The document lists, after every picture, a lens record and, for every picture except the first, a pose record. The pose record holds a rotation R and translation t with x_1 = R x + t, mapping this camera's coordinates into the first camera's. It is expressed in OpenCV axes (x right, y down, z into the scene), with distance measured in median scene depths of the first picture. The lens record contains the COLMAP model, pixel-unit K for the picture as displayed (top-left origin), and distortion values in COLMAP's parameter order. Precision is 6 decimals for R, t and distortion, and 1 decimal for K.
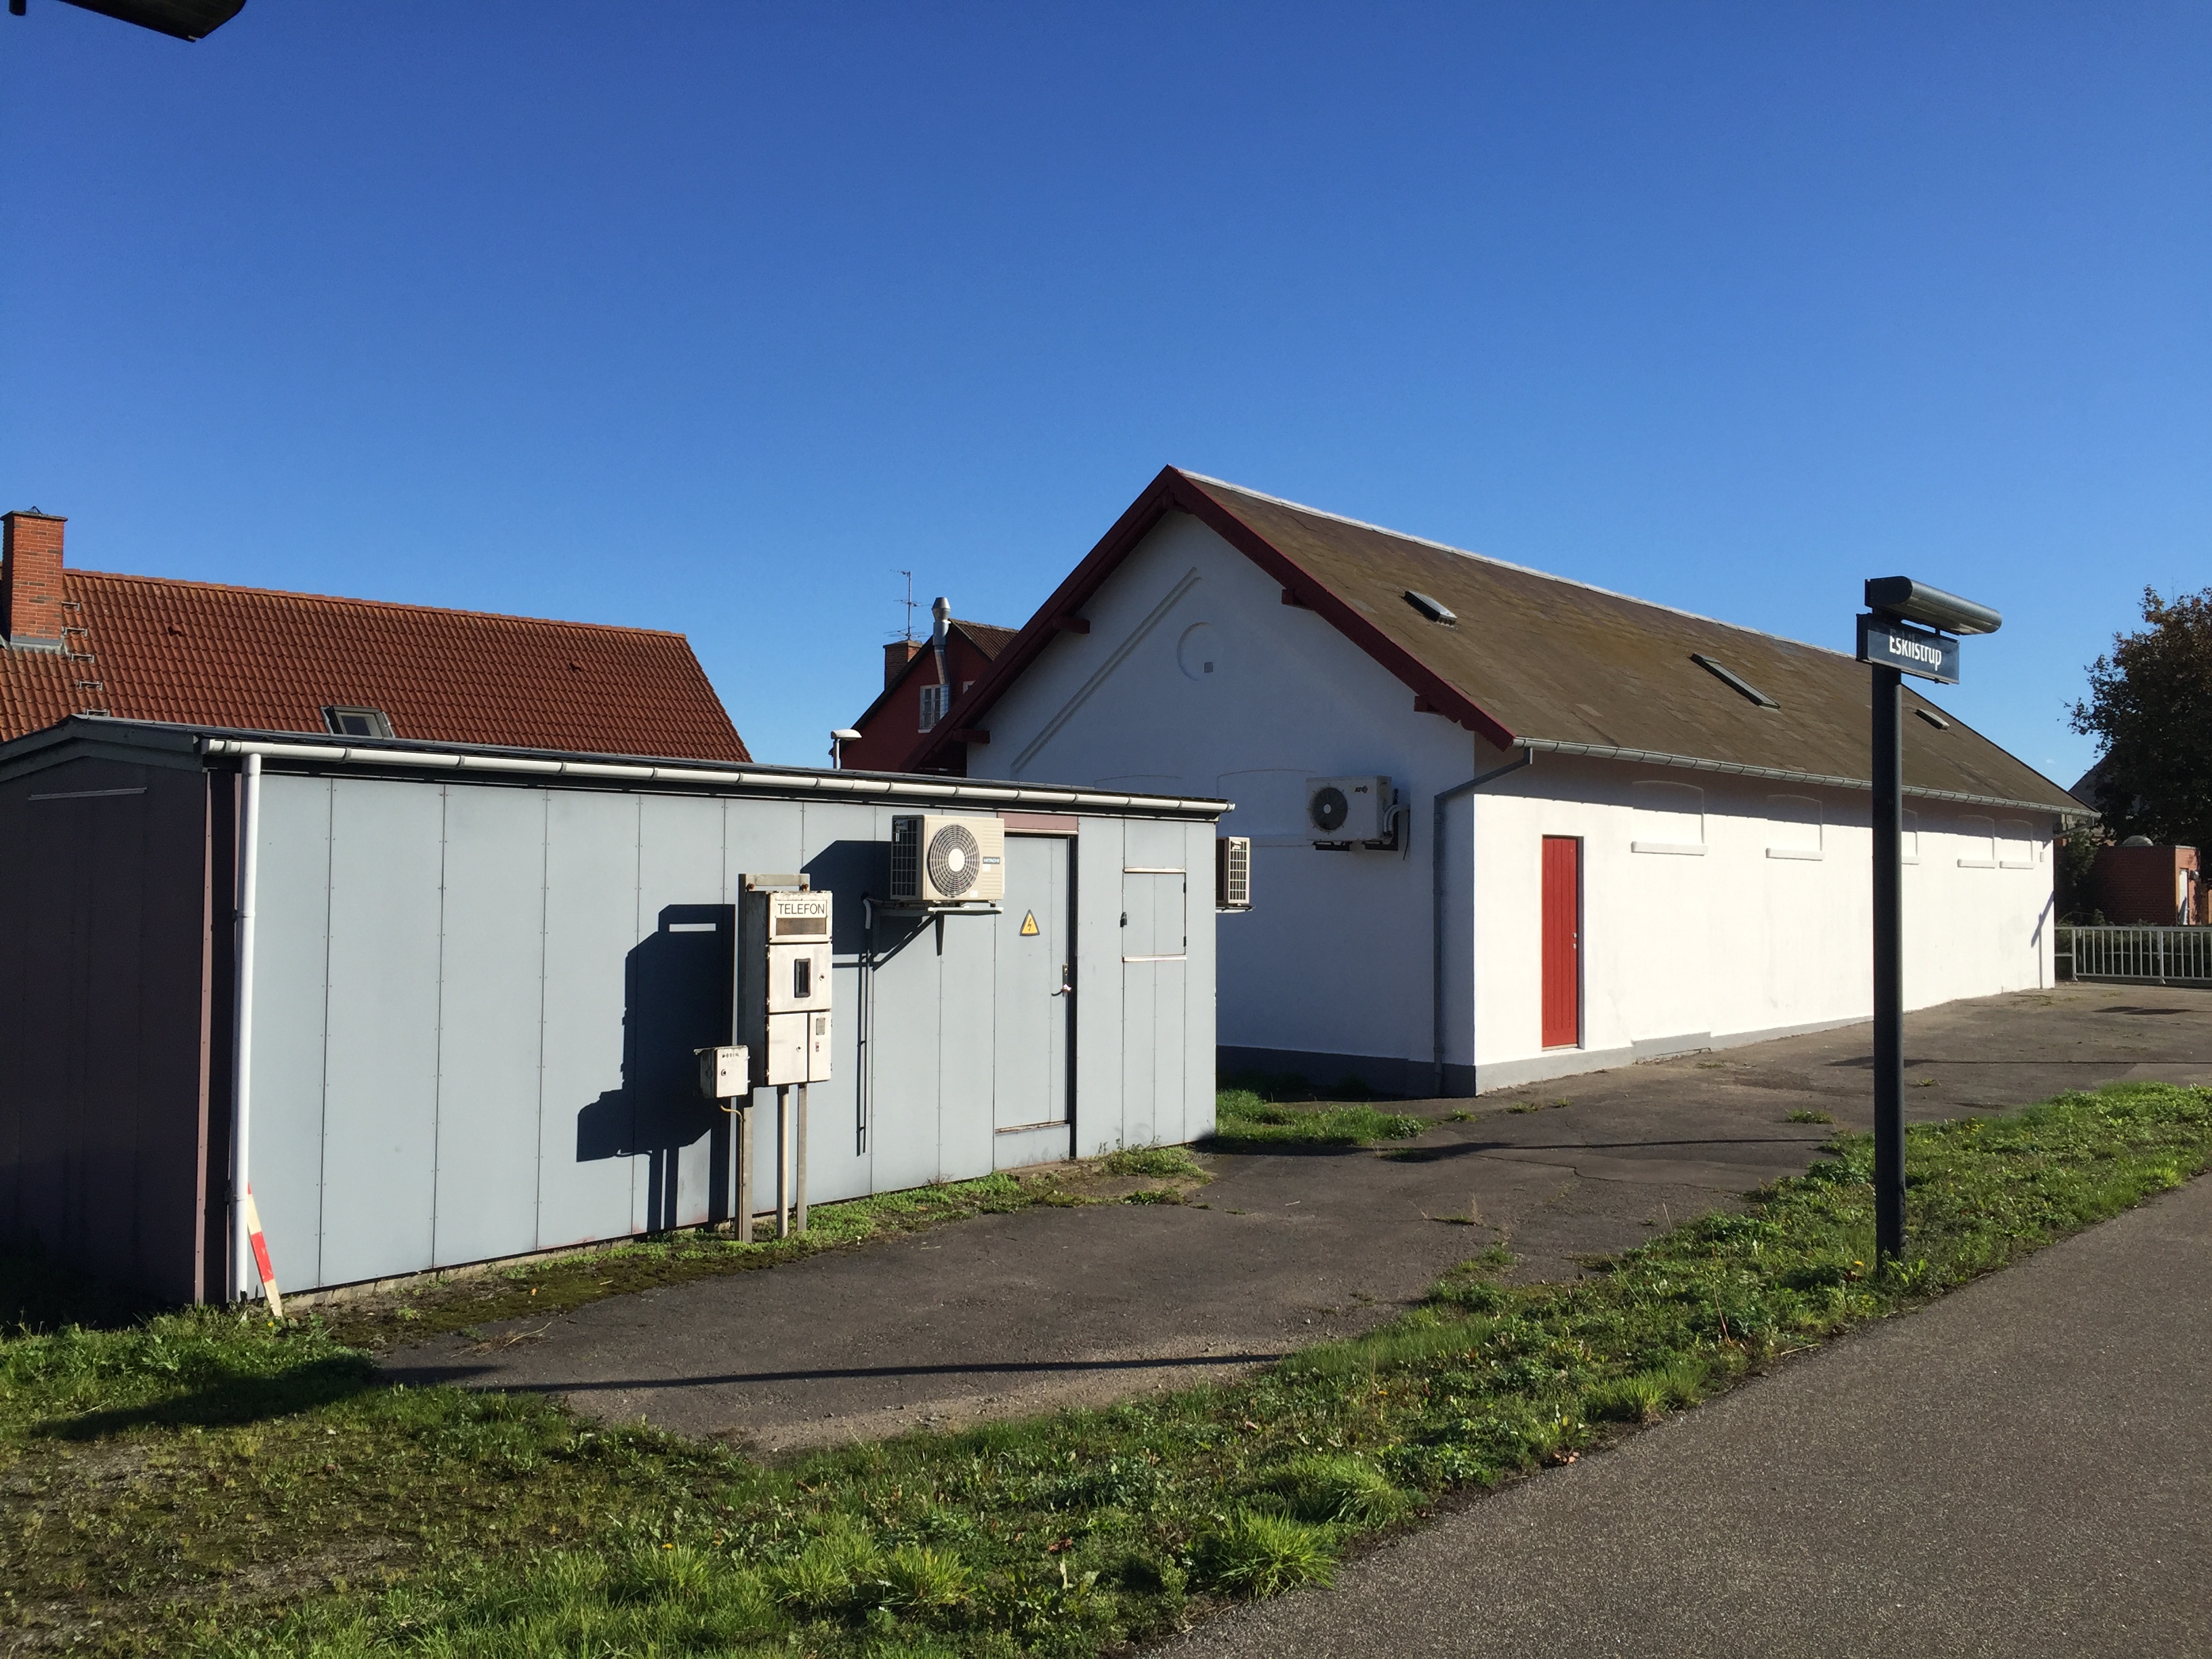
lens RADIAL K [[1884.3, 0, 1106.0], [0, 1884.3, 829.5], [0, 0, 1]] dist [0.075420, -0.102889]
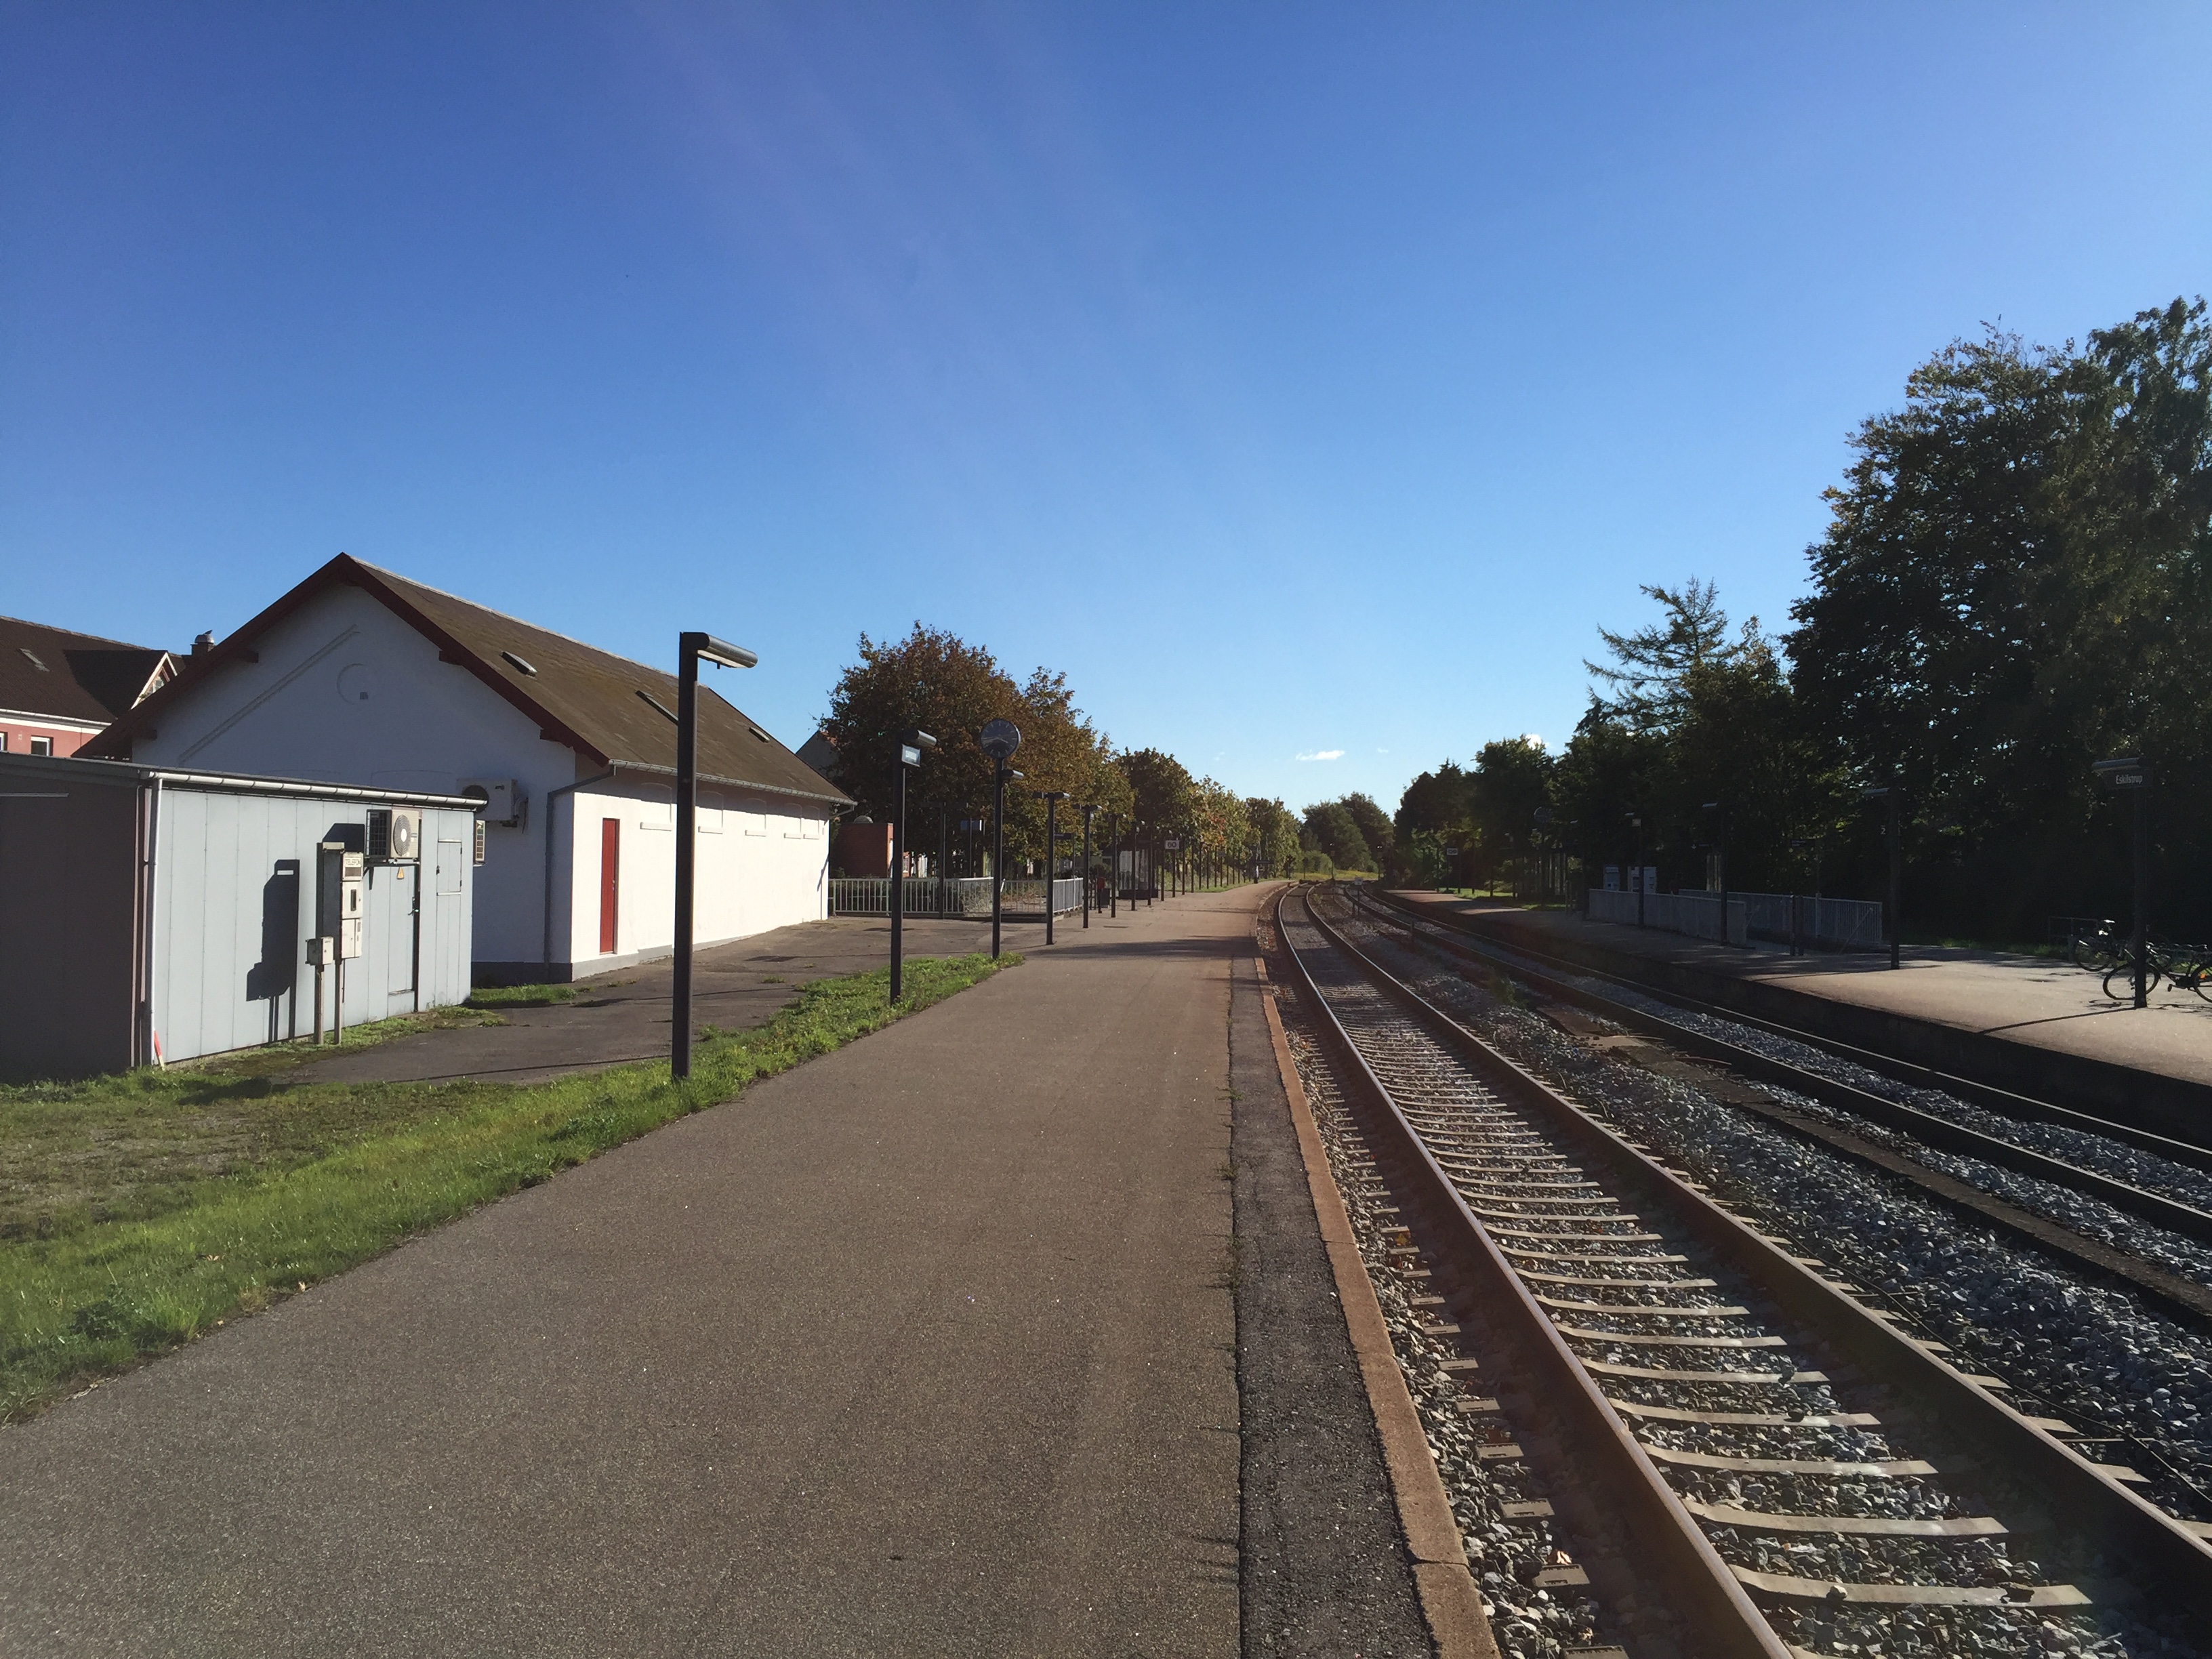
lens RADIAL K [[1884.3, 0, 1106.0], [0, 1884.3, 829.5], [0, 0, 1]] dist [0.075420, -0.102889]
pose [[0.790585, 0.010712, 0.612258, -0.424389], [-0.022442, 0.999682, 0.011488, -0.015811], [-0.611941, -0.022822, 0.790574, -0.531255]]
